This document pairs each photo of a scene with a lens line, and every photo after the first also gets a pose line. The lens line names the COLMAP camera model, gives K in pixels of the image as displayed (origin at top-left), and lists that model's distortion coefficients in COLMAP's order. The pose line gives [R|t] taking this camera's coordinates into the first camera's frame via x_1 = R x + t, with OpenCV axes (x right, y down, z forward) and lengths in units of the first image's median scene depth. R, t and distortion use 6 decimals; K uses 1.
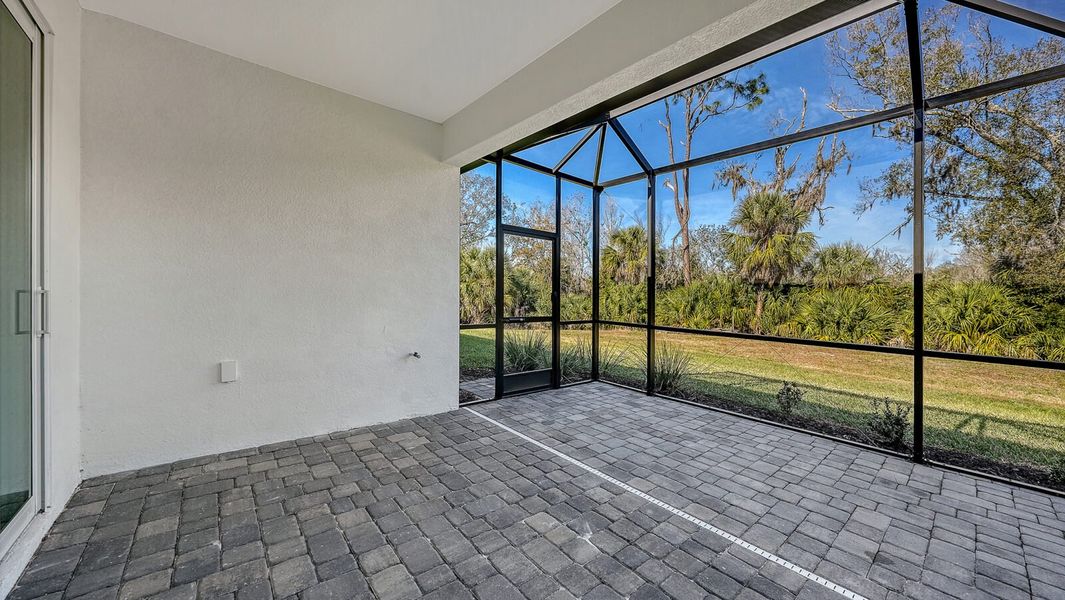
lens RADIAL K [[379.0, 0, 536.5], [0, 379.0, 306.6], [0, 0, 1]] dist [-0.000557, -0.000347]
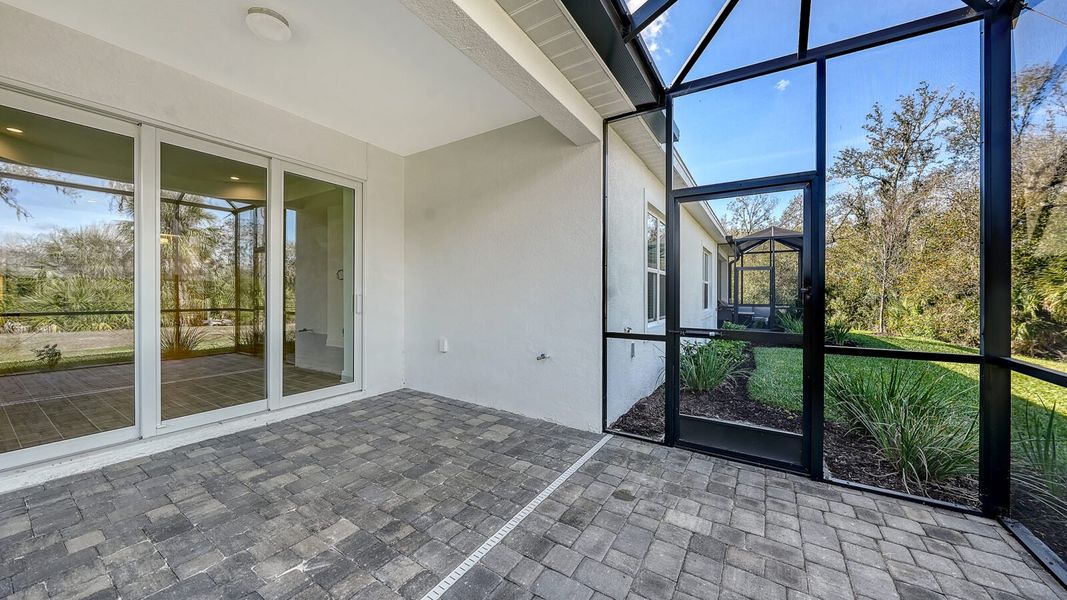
lens RADIAL K [[379.7, 0, 516.8], [0, 379.7, 296.5], [0, 0, 1]] dist [-0.000557, -0.000347]
pose [[0.265744, -0.014593, -0.963933, 0.597298], [-0.031195, 0.999232, -0.023728, 0.000543], [0.963539, 0.036376, 0.265084, 0.663283]]
